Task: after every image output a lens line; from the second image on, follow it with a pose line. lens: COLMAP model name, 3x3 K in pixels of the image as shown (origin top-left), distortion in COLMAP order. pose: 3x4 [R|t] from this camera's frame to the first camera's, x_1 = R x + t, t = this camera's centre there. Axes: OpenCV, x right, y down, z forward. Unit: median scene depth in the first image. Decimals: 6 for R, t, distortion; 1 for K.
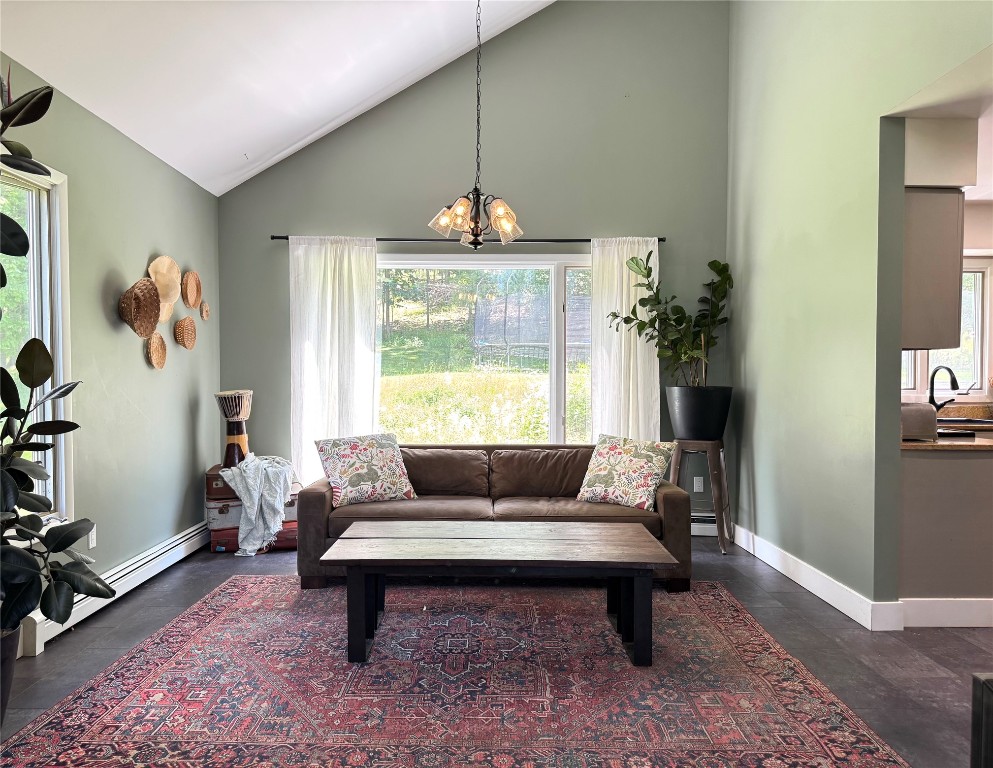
lens RADIAL K [[733.4, 0, 483.5], [0, 733.4, 389.8], [0, 0, 1]] dist [0.088232, -0.001128]
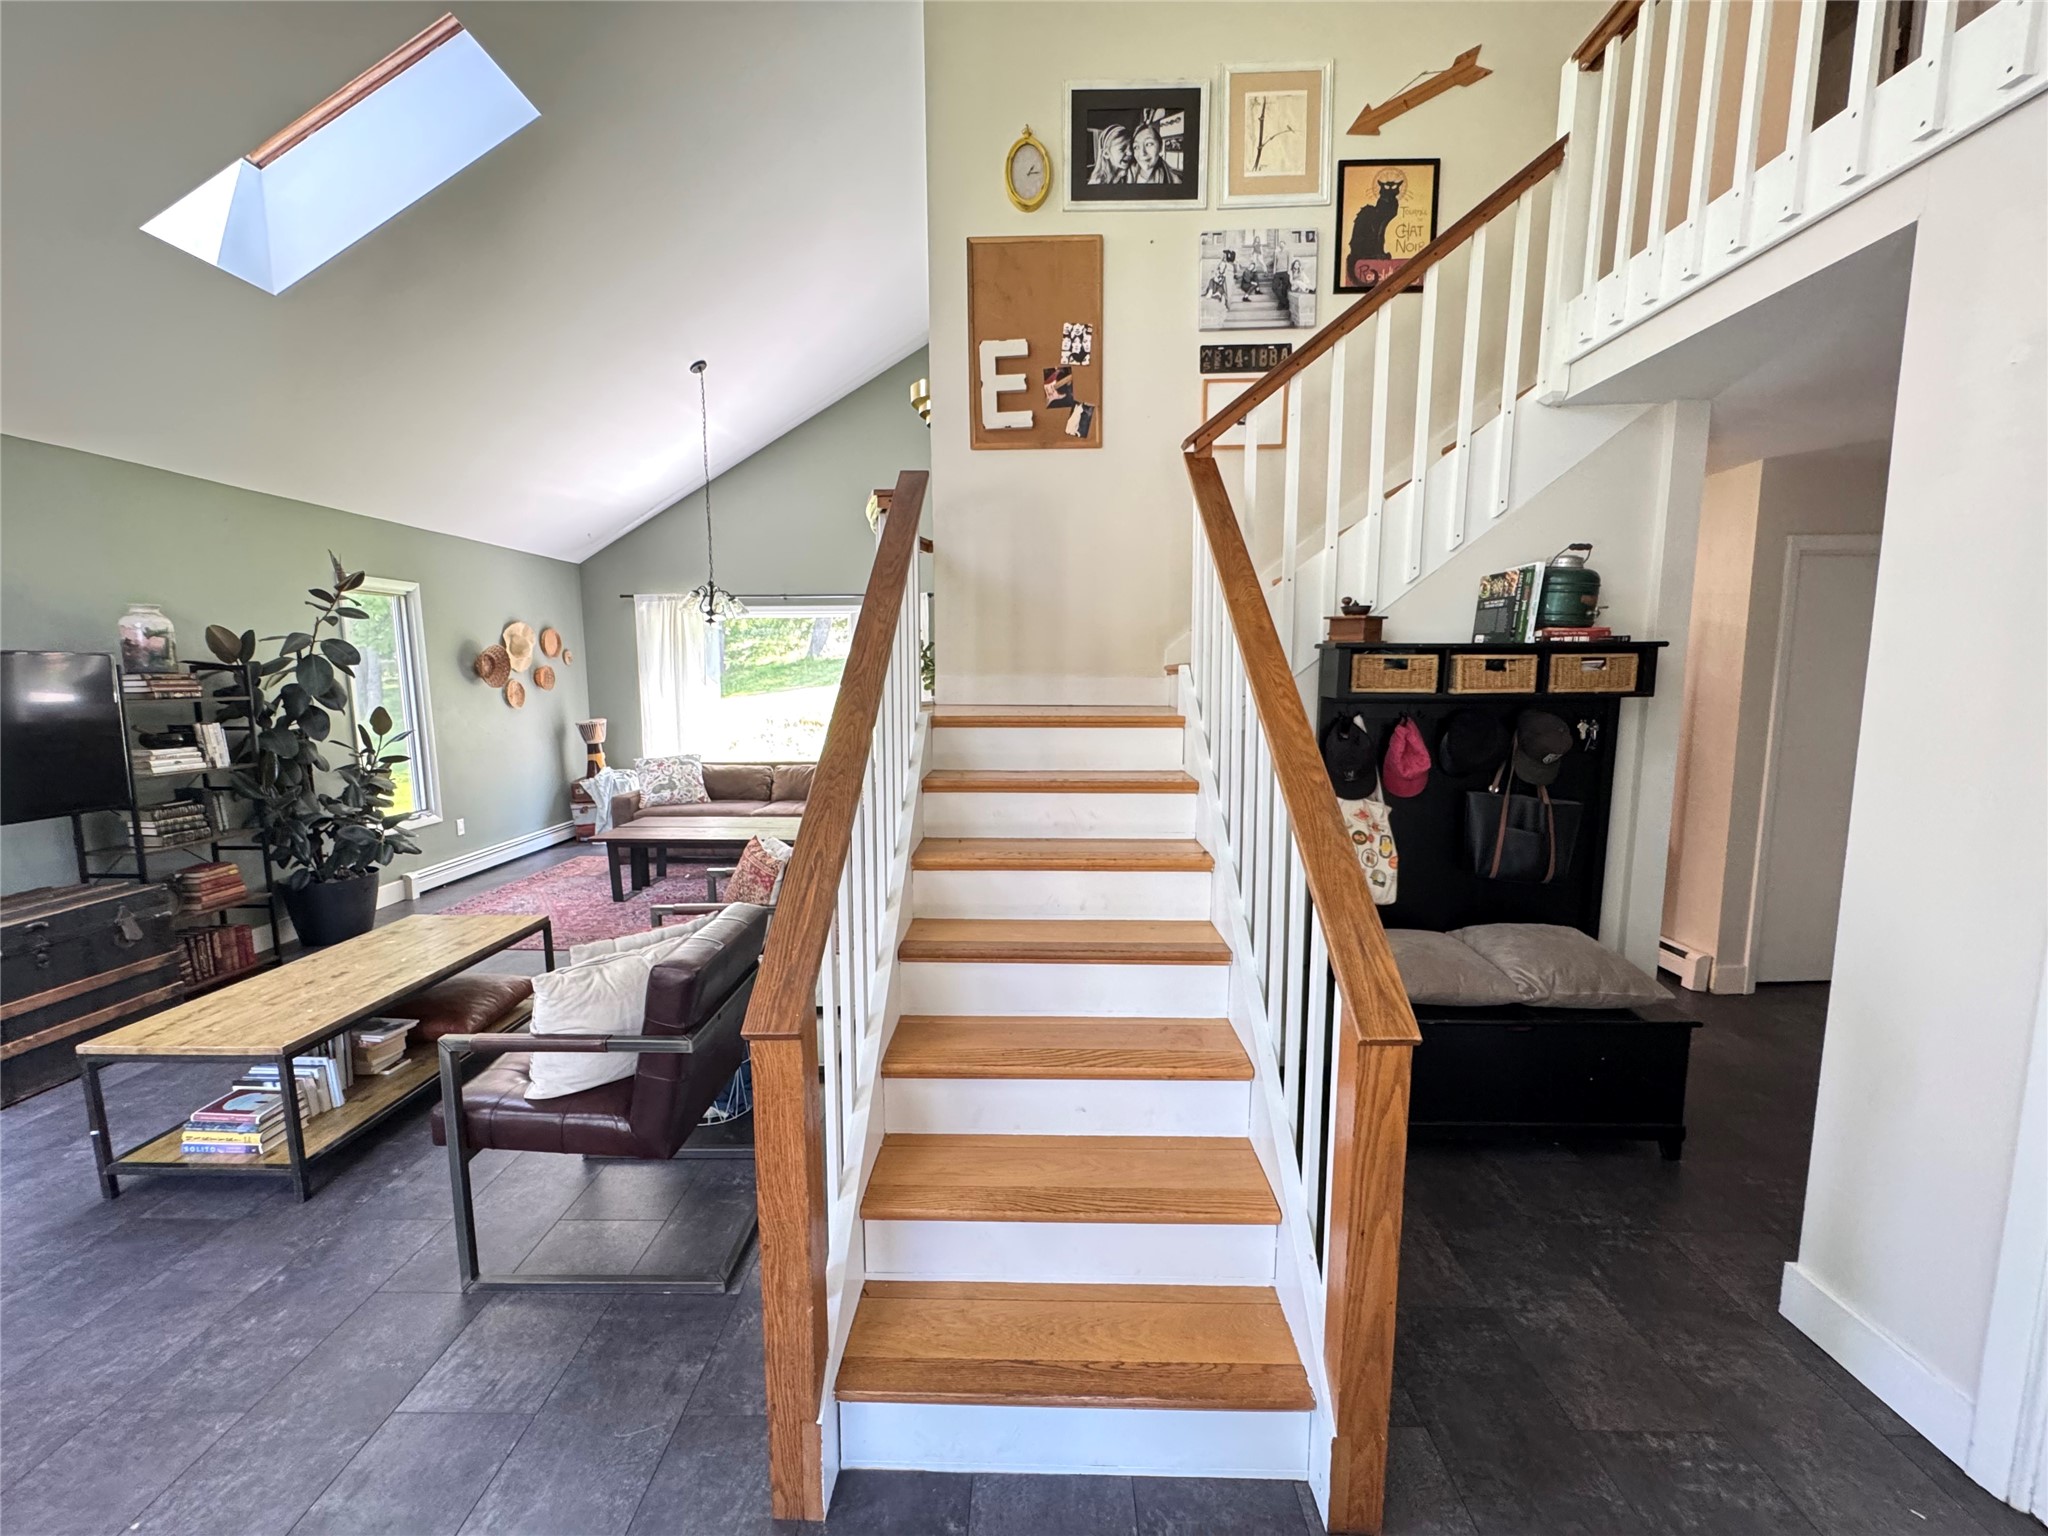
lens RADIAL K [[826.8, 0, 1024.0], [0, 826.8, 768.0], [0, 0, 1]] dist [-0.000190, 0.000236]
pose [[0.999577, -0.002556, -0.028958, 0.465142], [0.005358, 0.995259, 0.097115, -0.051372], [0.028572, -0.097229, 0.994852, -0.424135]]
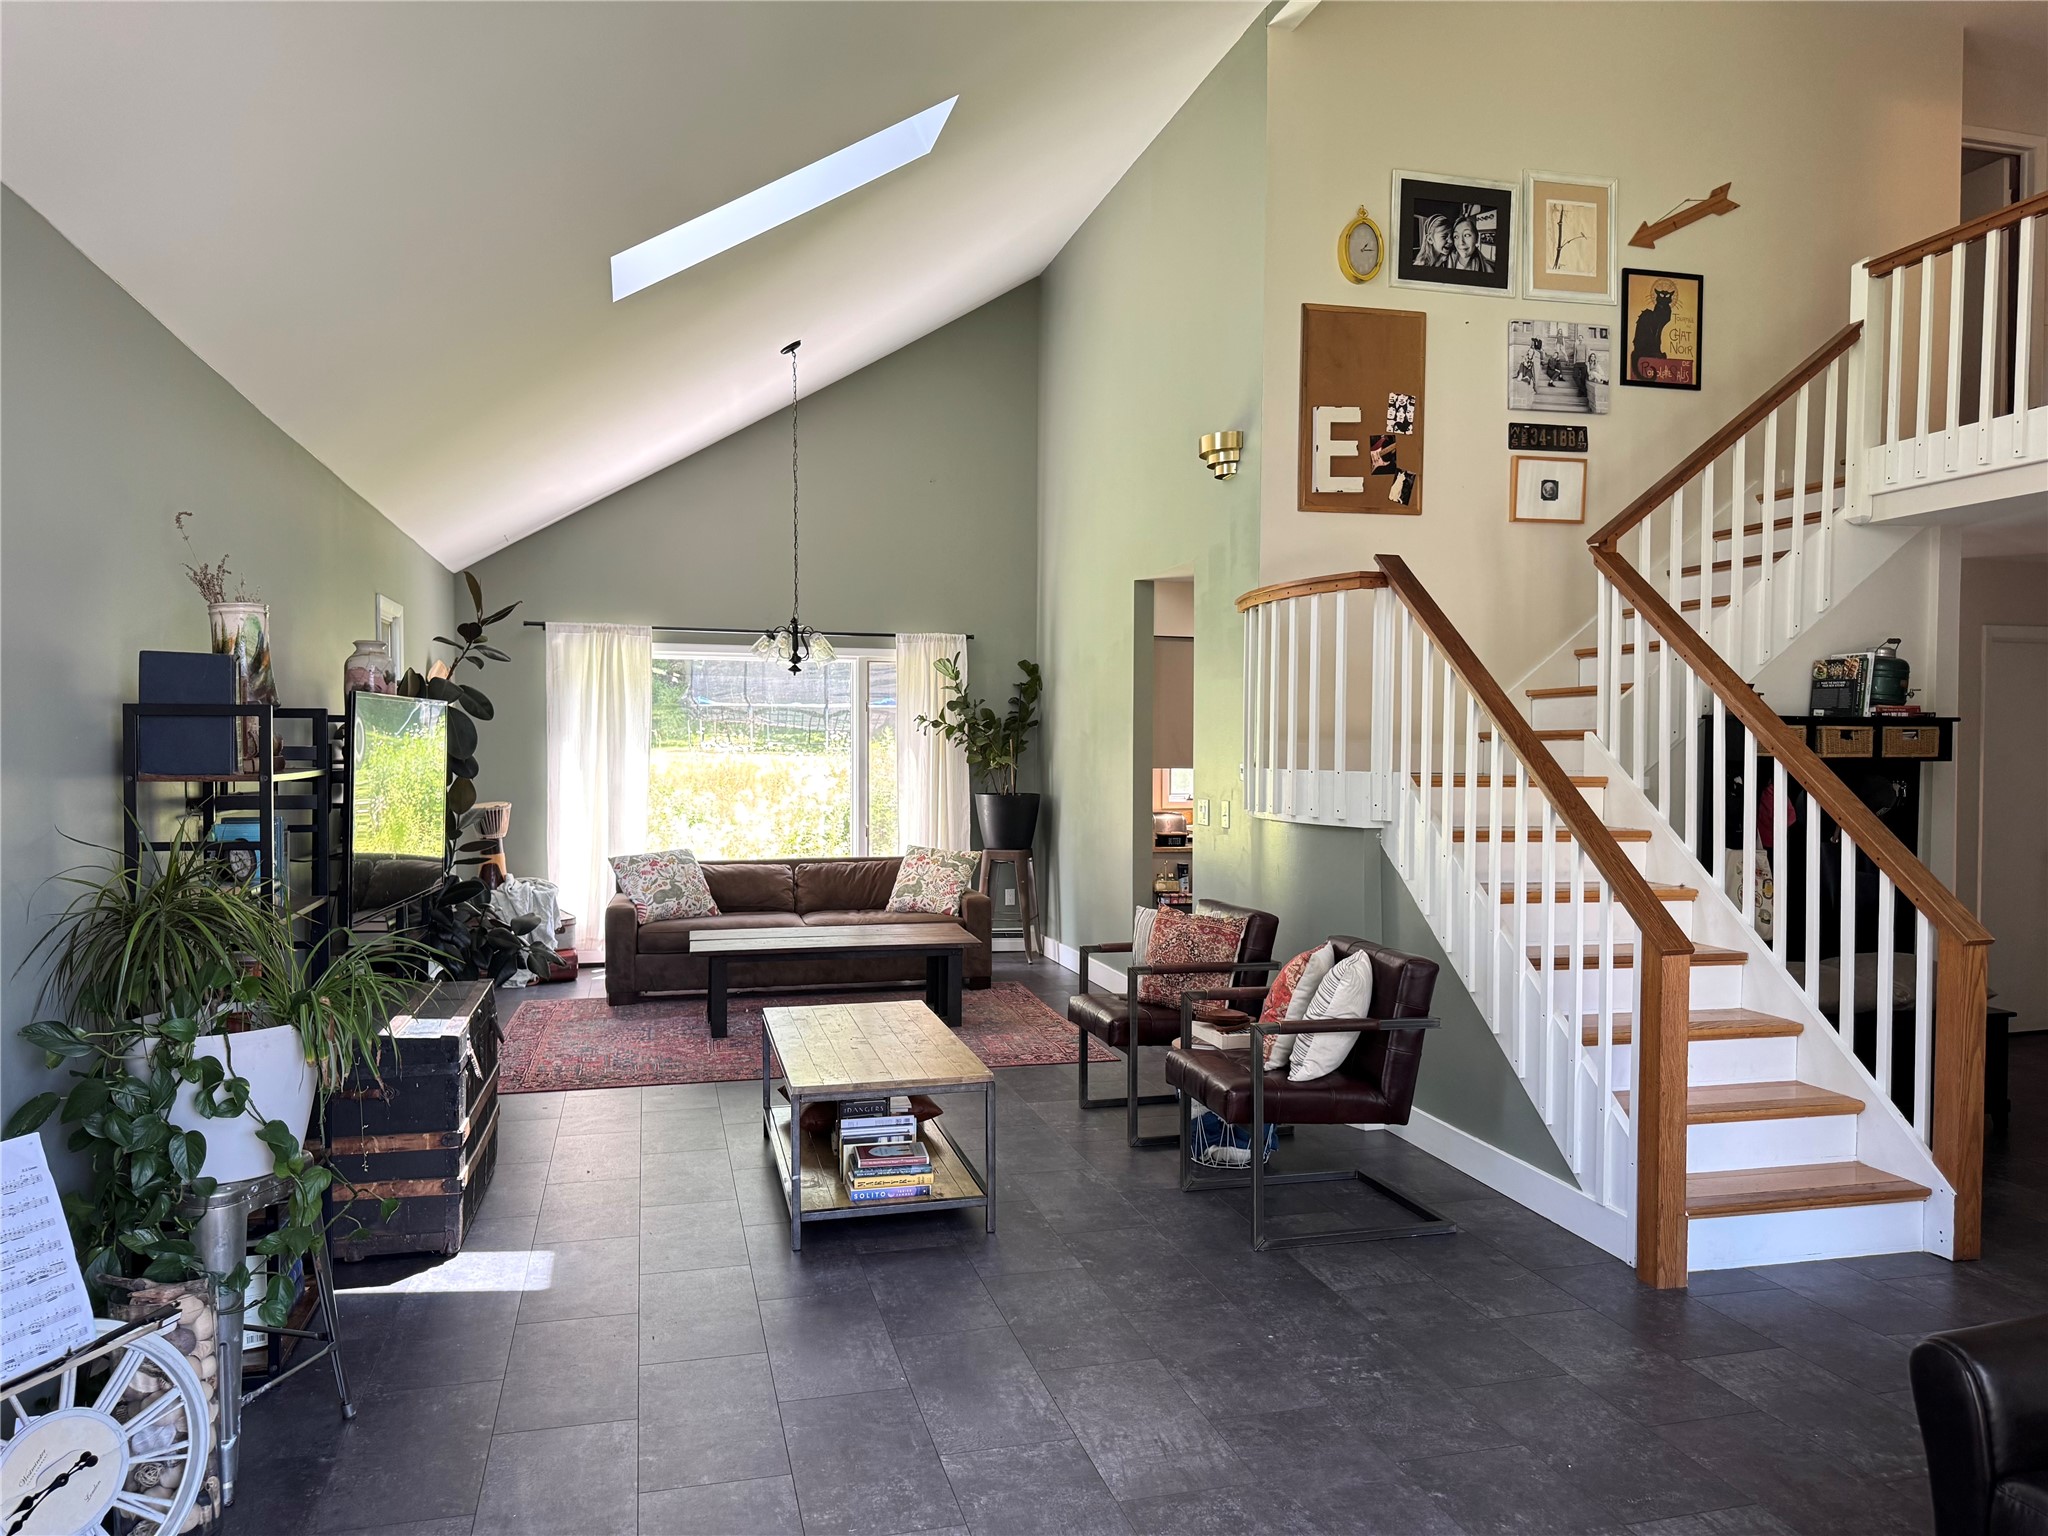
lens RADIAL K [[1437.5, 0, 1024.0], [0, 1437.5, 768.0], [0, 0, 1]] dist [0.081696, -0.144782]
pose [[0.969196, -0.004147, 0.246254, -0.150127], [0.003609, 0.999990, 0.002636, -0.043414], [-0.246263, -0.001666, 0.969202, -0.823918]]
